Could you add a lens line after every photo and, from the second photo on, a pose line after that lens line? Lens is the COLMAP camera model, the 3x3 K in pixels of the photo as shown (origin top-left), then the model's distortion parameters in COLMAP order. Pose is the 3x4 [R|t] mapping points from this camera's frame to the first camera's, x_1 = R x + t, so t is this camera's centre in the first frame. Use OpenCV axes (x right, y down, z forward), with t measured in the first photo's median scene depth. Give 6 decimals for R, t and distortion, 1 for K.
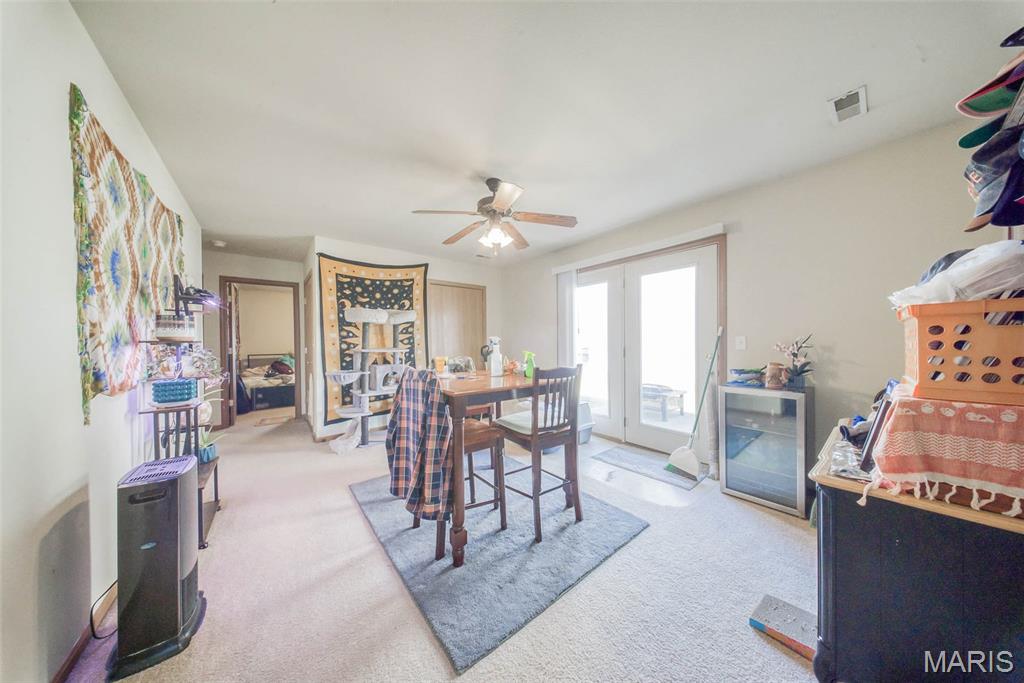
lens RADIAL K [[298.4, 0, 513.8], [0, 298.4, 344.4], [0, 0, 1]] dist [-0.000055, 0.000020]
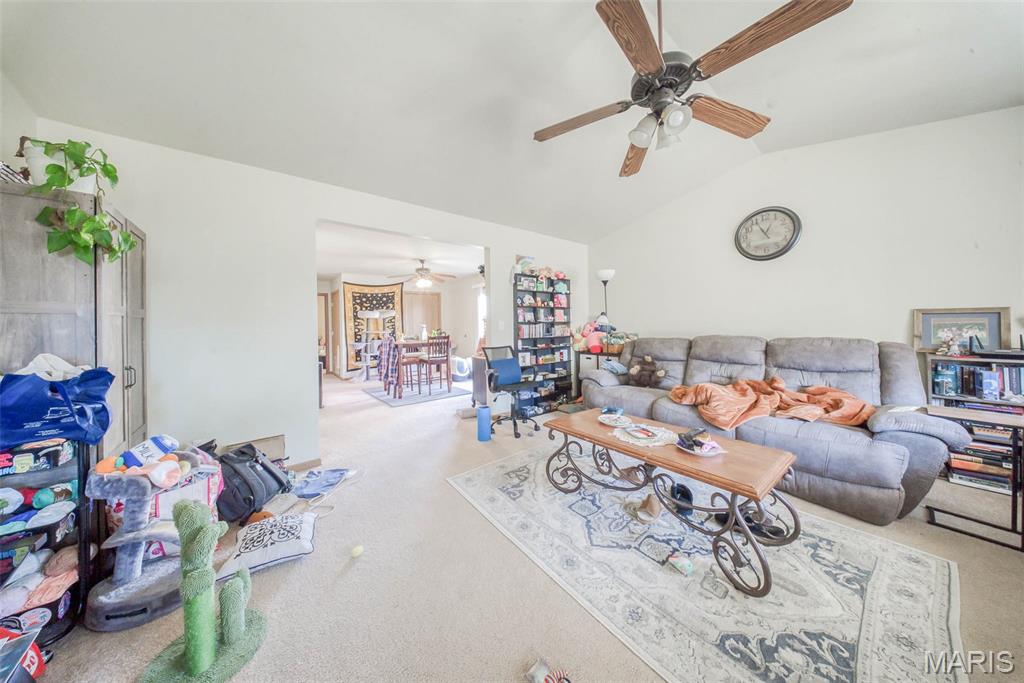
lens RADIAL K [[298.4, 0, 514.0], [0, 298.4, 323.2], [0, 0, 1]] dist [-0.000055, 0.000020]
pose [[0.999929, -0.009956, 0.006600, 0.414341], [0.010041, 0.999864, -0.013062, -0.002881], [-0.006469, 0.013127, 0.999893, -0.893895]]
